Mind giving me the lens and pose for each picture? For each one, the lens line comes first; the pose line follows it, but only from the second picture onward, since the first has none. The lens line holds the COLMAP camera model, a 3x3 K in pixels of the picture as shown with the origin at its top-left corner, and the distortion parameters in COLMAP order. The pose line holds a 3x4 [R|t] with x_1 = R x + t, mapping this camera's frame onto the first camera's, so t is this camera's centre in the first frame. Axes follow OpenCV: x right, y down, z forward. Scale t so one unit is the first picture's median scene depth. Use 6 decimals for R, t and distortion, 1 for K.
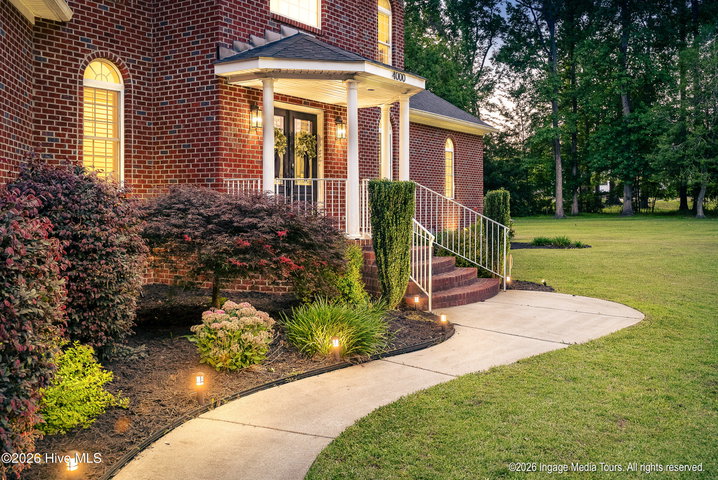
lens RADIAL K [[706.4, 0, 358.8], [0, 706.4, 201.2], [0, 0, 1]] dist [0.002964, 0.001595]
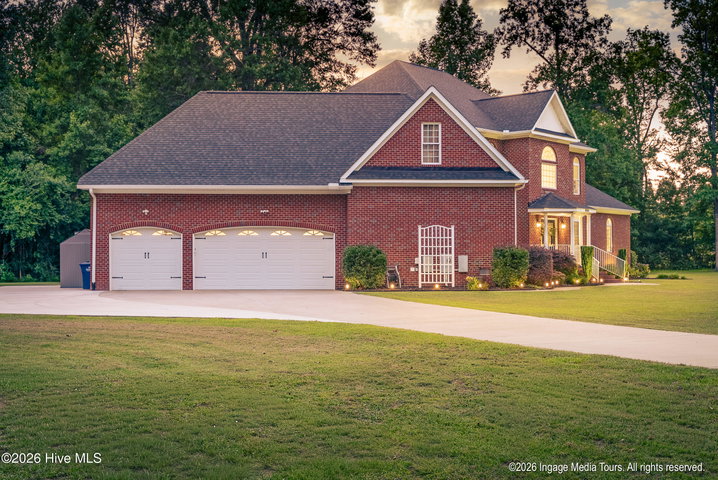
lens RADIAL K [[1037.8, 0, 359.0], [0, 1037.8, 240.0], [0, 0, 1]] dist [0.004995, 0.000473]
pose [[0.991966, -0.000391, -0.126502, -0.165969], [-0.001934, 0.999832, -0.018255, 0.014775], [0.126488, 0.018353, 0.991798, -1.672333]]
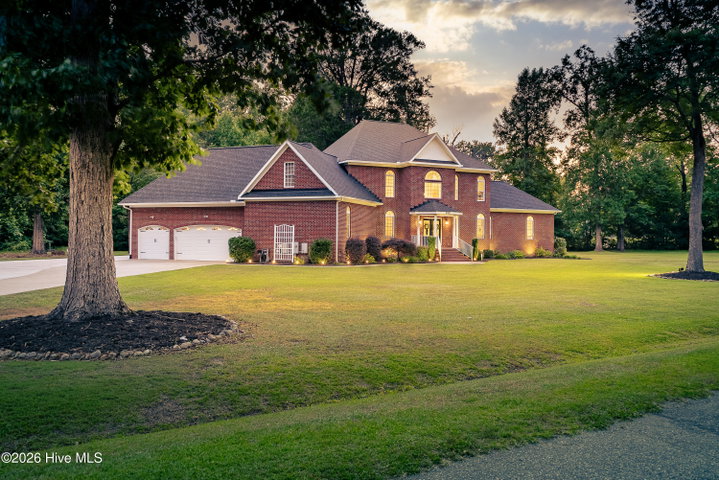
lens RADIAL K [[605.5, 0, 342.6], [0, 605.5, 238.9], [0, 0, 1]] dist [0.005286, 0.001225]
pose [[0.835880, 0.013386, -0.548749, 0.774268], [-0.009840, 0.999907, 0.009402, -0.019052], [0.548824, -0.002459, 0.835934, -1.247604]]
